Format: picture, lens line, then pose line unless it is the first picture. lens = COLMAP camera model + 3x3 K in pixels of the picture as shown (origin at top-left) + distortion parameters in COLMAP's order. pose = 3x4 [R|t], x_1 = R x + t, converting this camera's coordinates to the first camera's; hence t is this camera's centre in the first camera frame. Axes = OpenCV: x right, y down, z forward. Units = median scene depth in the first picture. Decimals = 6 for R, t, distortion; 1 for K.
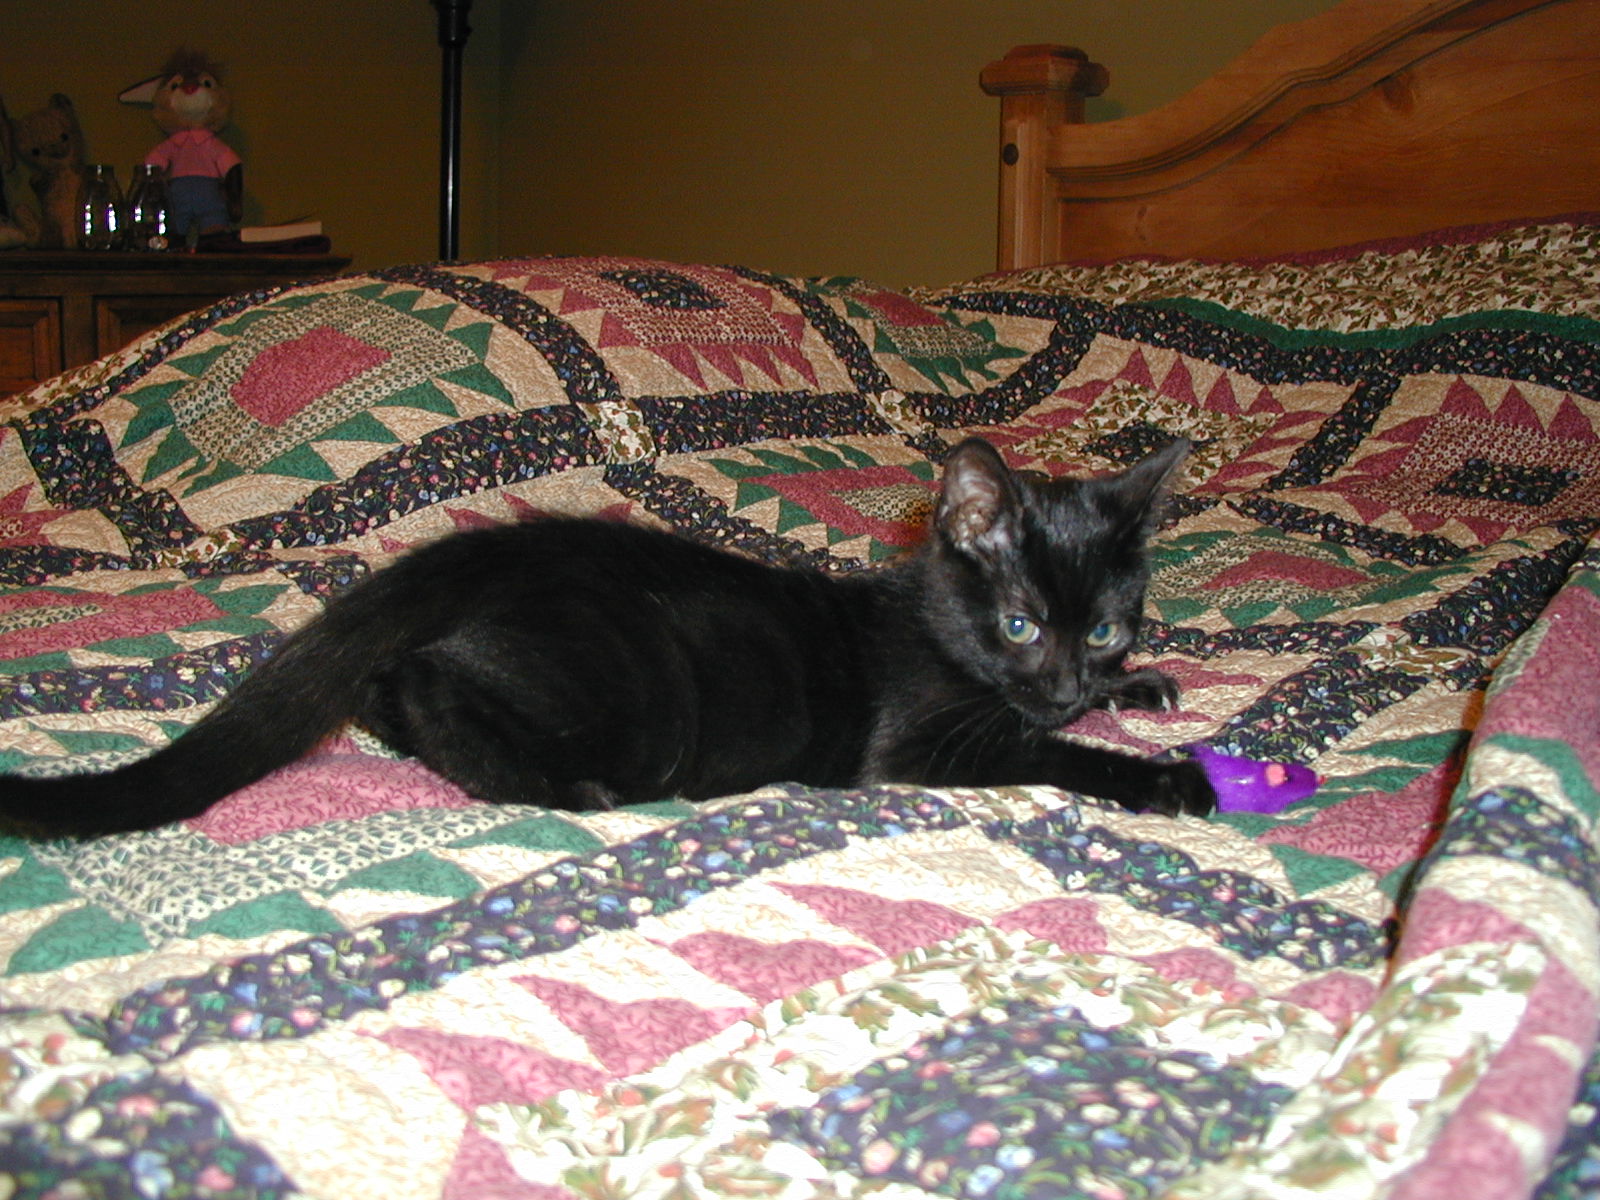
lens RADIAL K [[3068.1, 0, 800.6], [0, 3068.1, 552.1], [0, 0, 1]] dist [-0.025890, 2.799721]
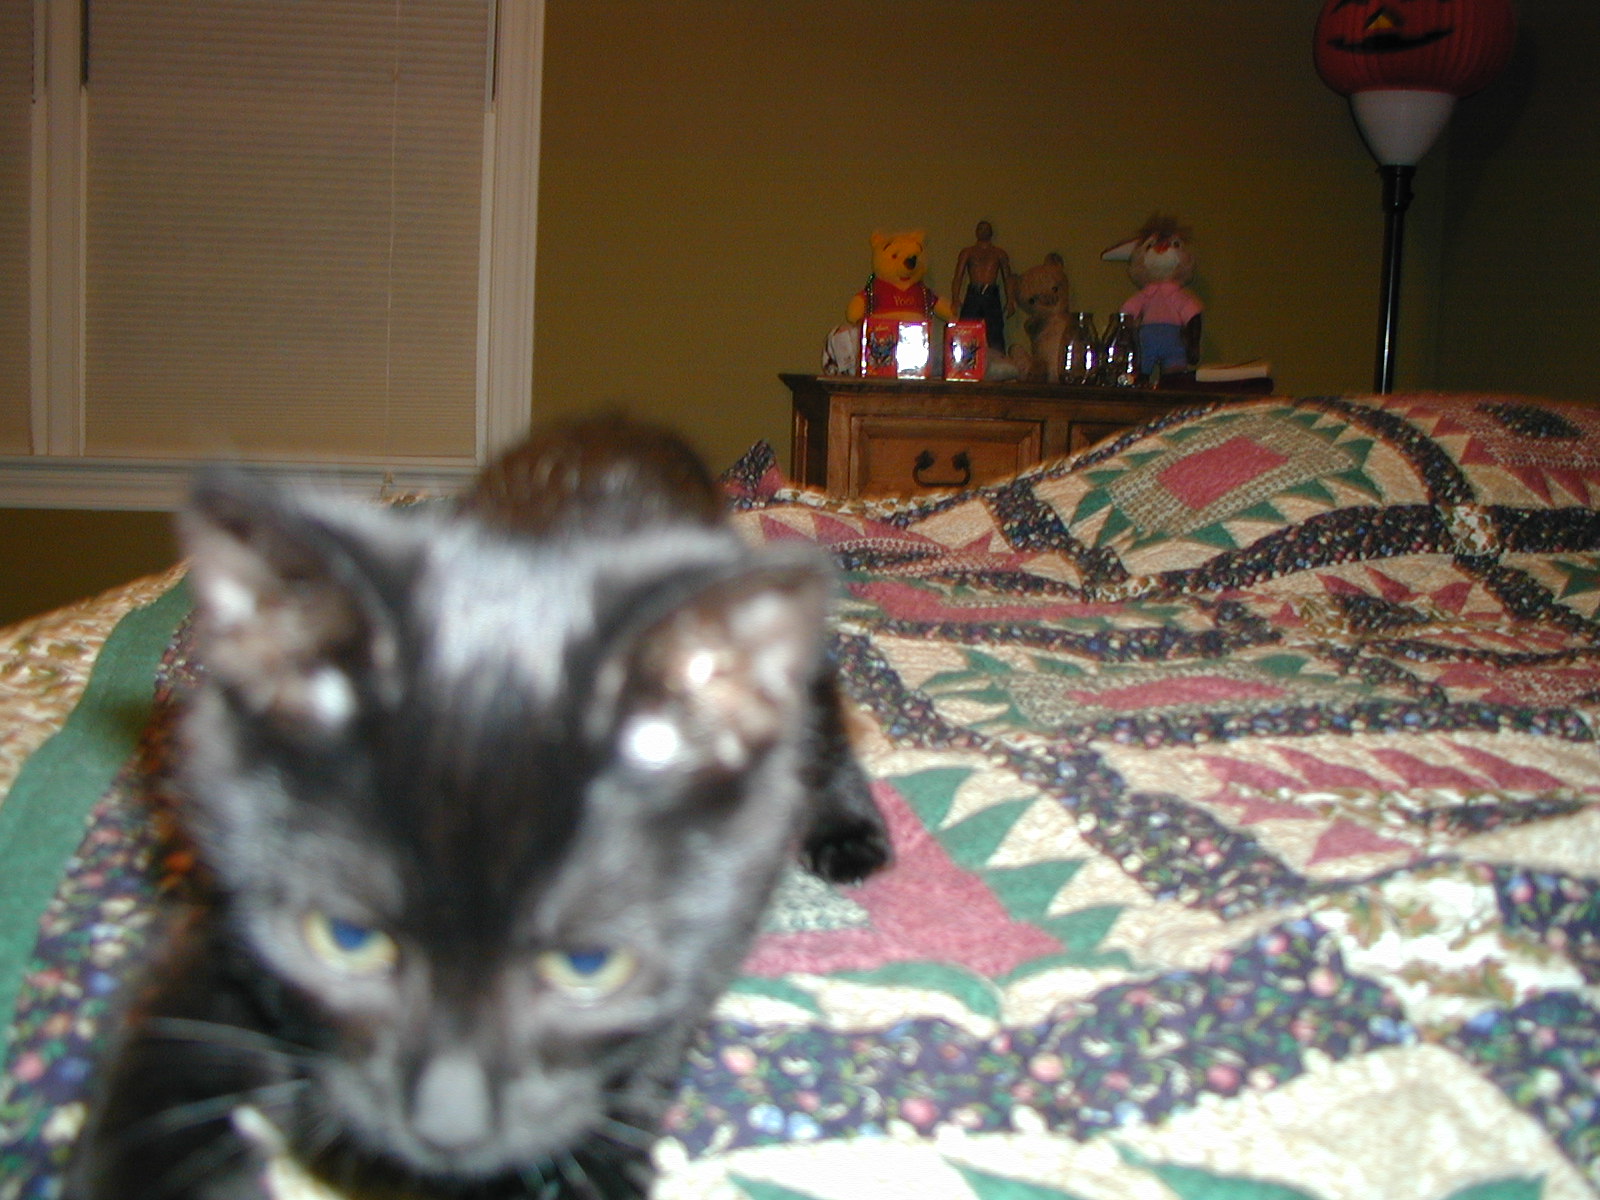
lens RADIAL K [[2848.6, 0, 800.0], [0, 2848.6, 600.0], [0, 0, 1]] dist [-0.059876, -0.258718]
pose [[0.949076, 0.059206, -0.309433, 0.040703], [-0.067160, 0.997628, -0.015105, 0.024588], [0.307804, 0.035117, 0.950801, -0.175763]]
